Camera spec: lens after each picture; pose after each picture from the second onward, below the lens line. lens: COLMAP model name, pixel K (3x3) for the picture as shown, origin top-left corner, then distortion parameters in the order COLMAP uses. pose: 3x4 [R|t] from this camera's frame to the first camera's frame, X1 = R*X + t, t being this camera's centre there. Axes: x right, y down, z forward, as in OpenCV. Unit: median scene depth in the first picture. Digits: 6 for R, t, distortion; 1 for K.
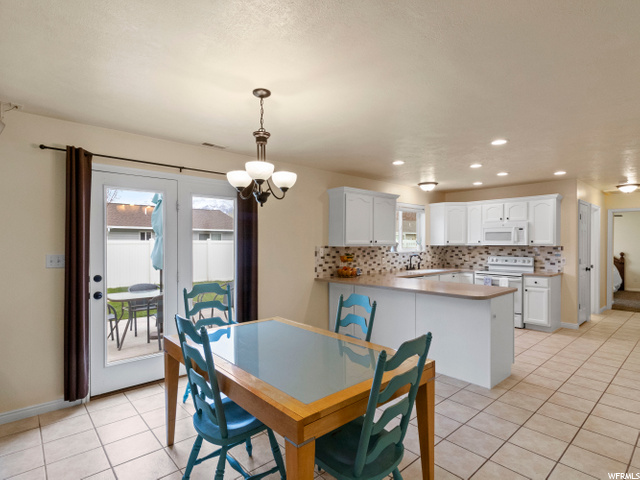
lens RADIAL K [[341.3, 0, 324.4], [0, 341.3, 243.7], [0, 0, 1]] dist [0.002868, 0.002235]
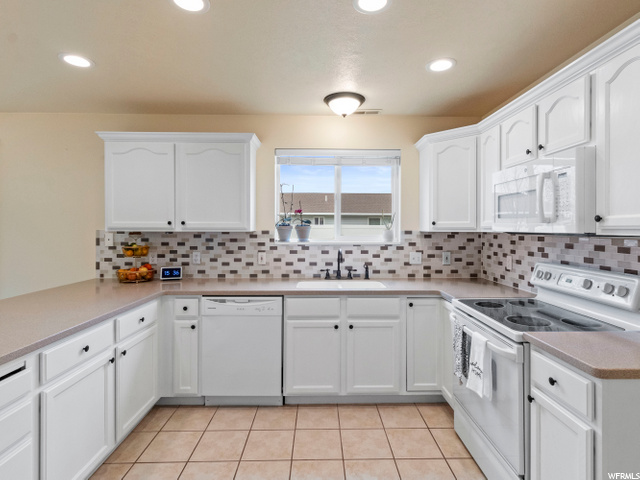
lens RADIAL K [[341.3, 0, 324.4], [0, 341.3, 229.5], [0, 0, 1]] dist [0.002868, 0.002235]
pose [[0.757904, 0.004865, -0.652348, 0.622161], [-0.003925, 0.999988, 0.002897, 0.001947], [0.652355, 0.000365, 0.757914, 0.661585]]
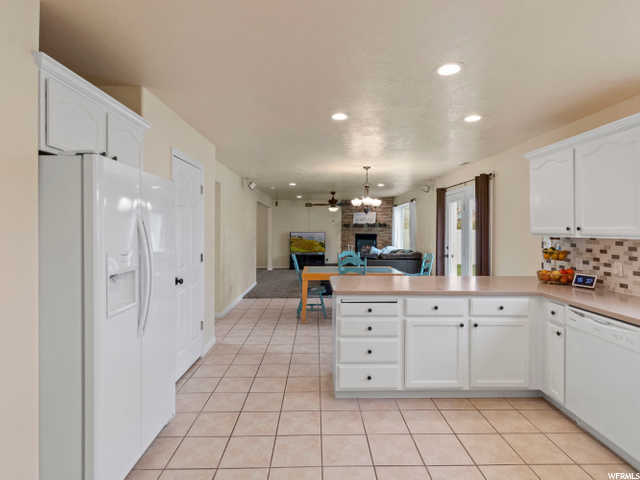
lens RADIAL K [[341.3, 0, 320.5], [0, 341.3, 233.4], [0, 0, 1]] dist [0.002868, 0.002235]
pose [[-0.659987, 0.003400, -0.751270, 0.741147], [-0.008404, 0.999894, 0.011908, -0.001247], [0.751230, 0.014173, -0.659888, 0.952588]]
